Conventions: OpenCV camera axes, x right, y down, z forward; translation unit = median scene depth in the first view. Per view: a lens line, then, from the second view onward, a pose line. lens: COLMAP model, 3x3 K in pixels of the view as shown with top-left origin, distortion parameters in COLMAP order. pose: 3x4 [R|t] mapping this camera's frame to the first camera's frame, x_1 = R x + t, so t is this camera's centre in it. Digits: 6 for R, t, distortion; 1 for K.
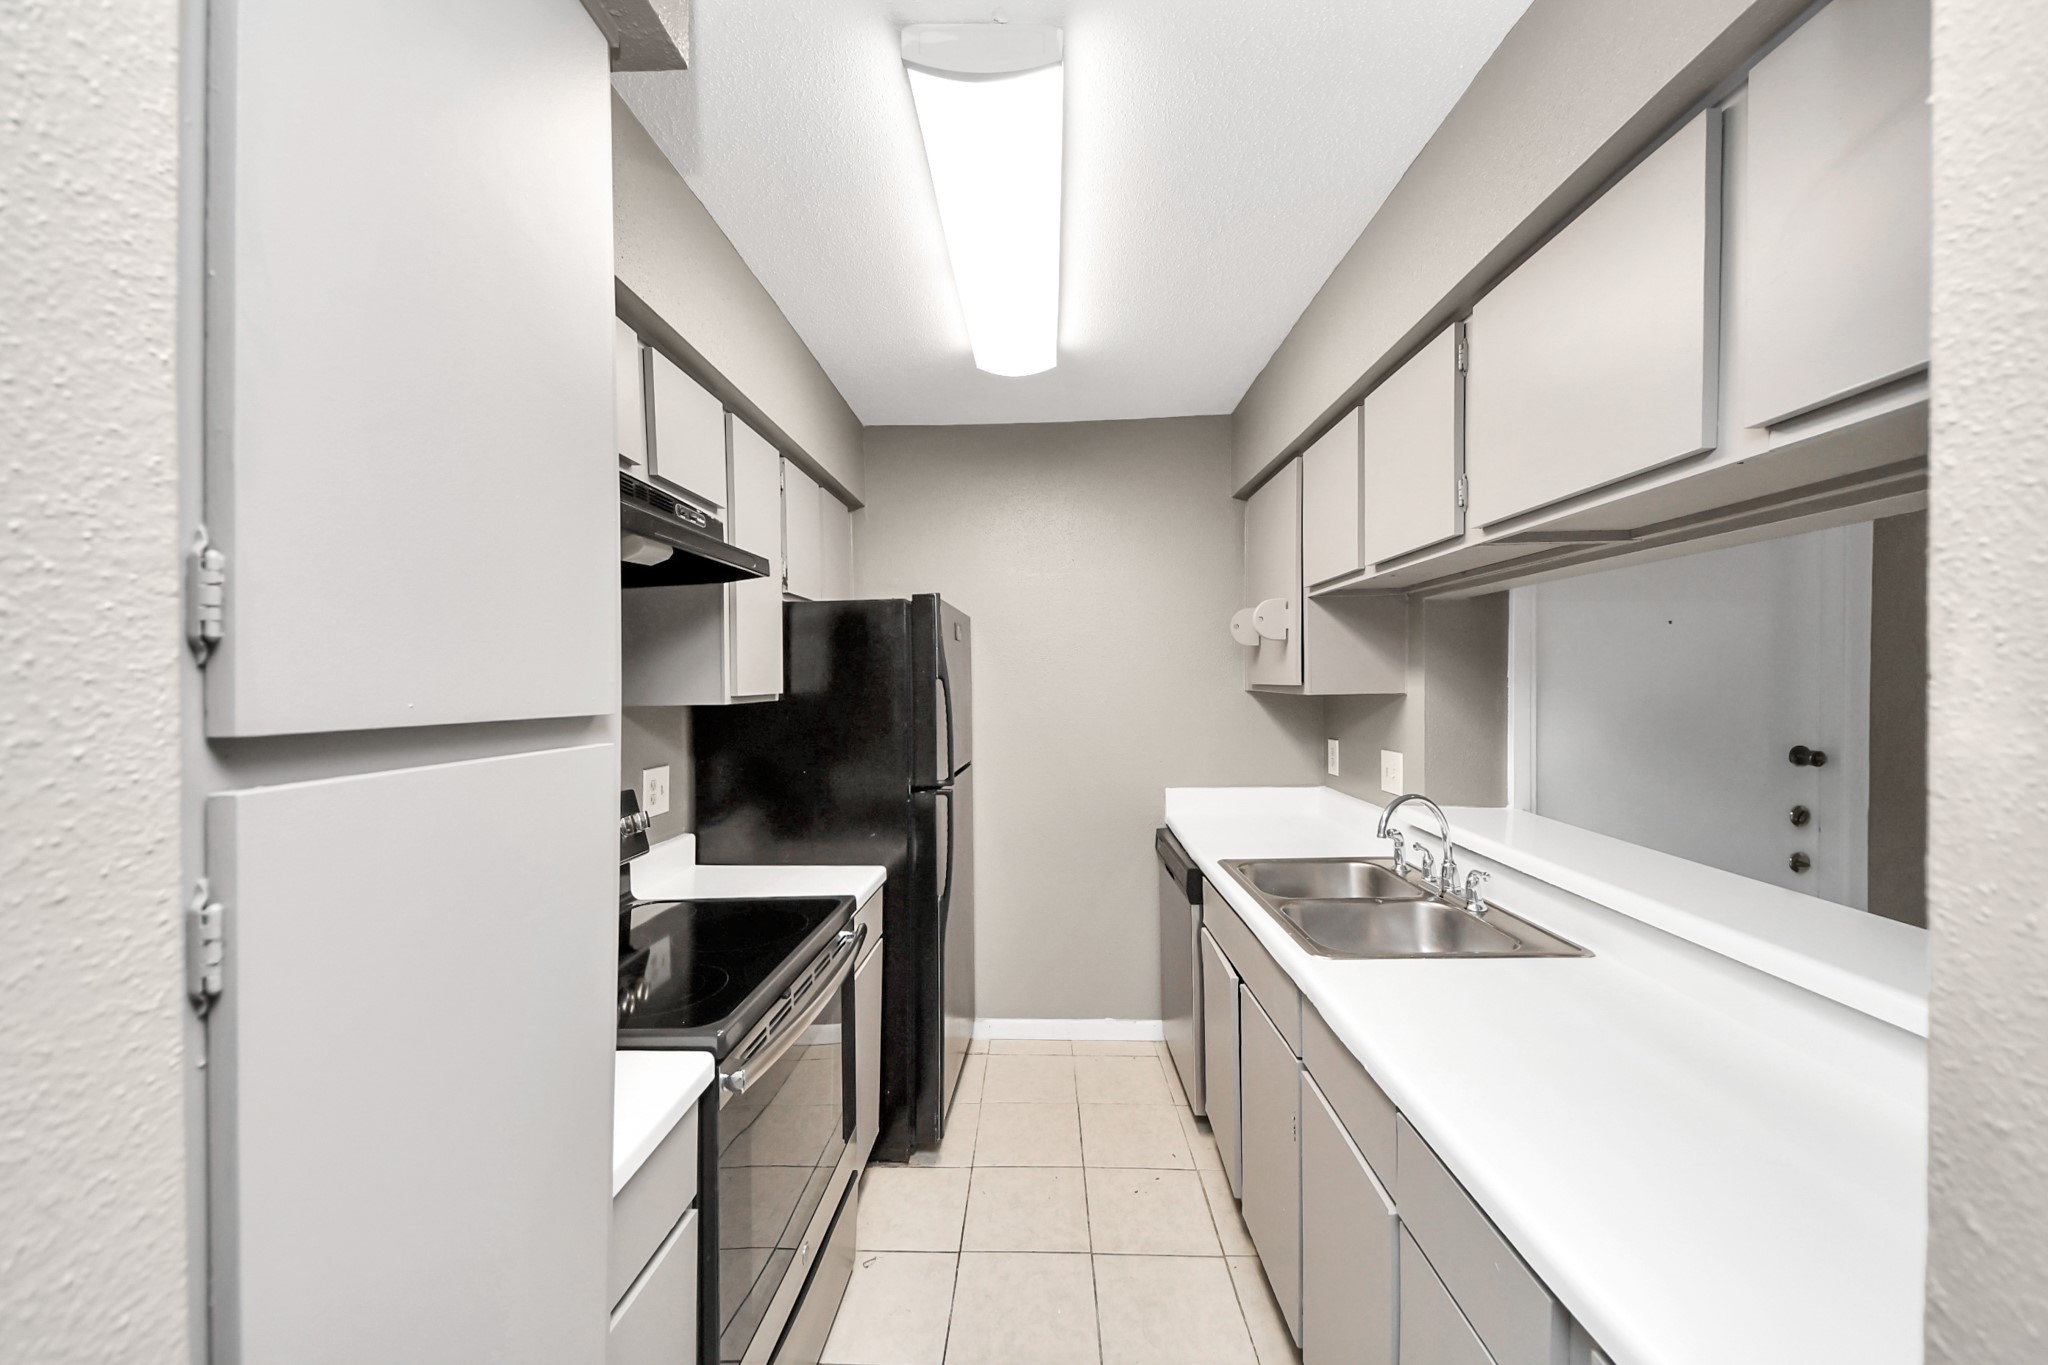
lens RADIAL K [[706.0, 0, 1038.4], [0, 706.0, 682.7], [0, 0, 1]] dist [0.017290, -0.013589]
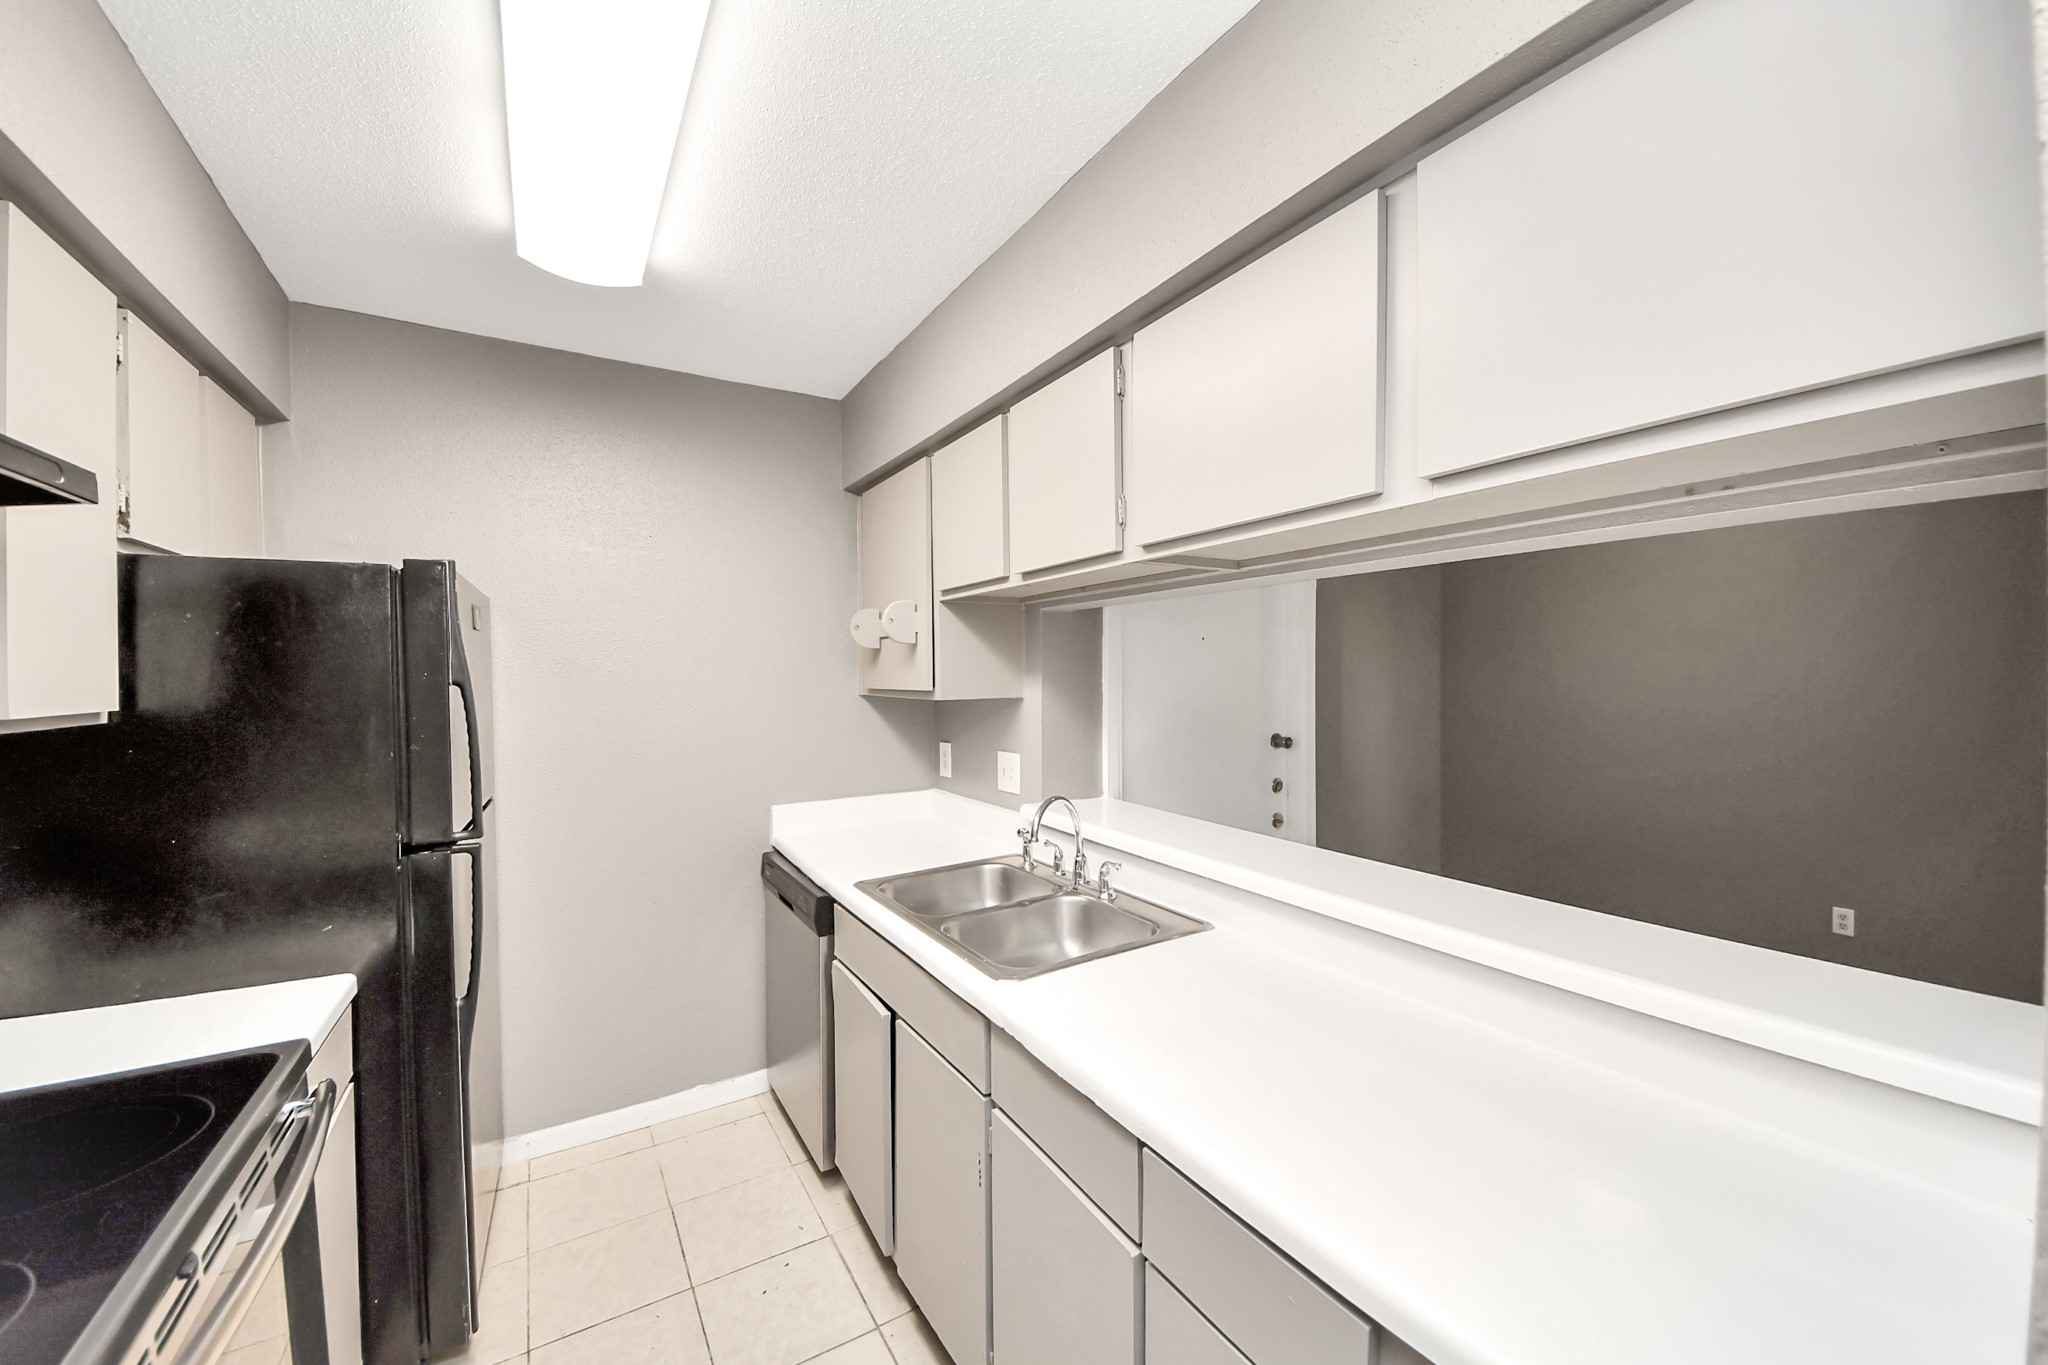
lens RADIAL K [[704.2, 0, 1023.3], [0, 704.2, 688.3], [0, 0, 1]] dist [0.032553, -0.020096]
pose [[0.837526, -0.005268, 0.546372, -0.059839], [0.001119, 0.999968, 0.007926, -0.007667], [-0.546396, -0.006027, 0.837505, 0.118782]]
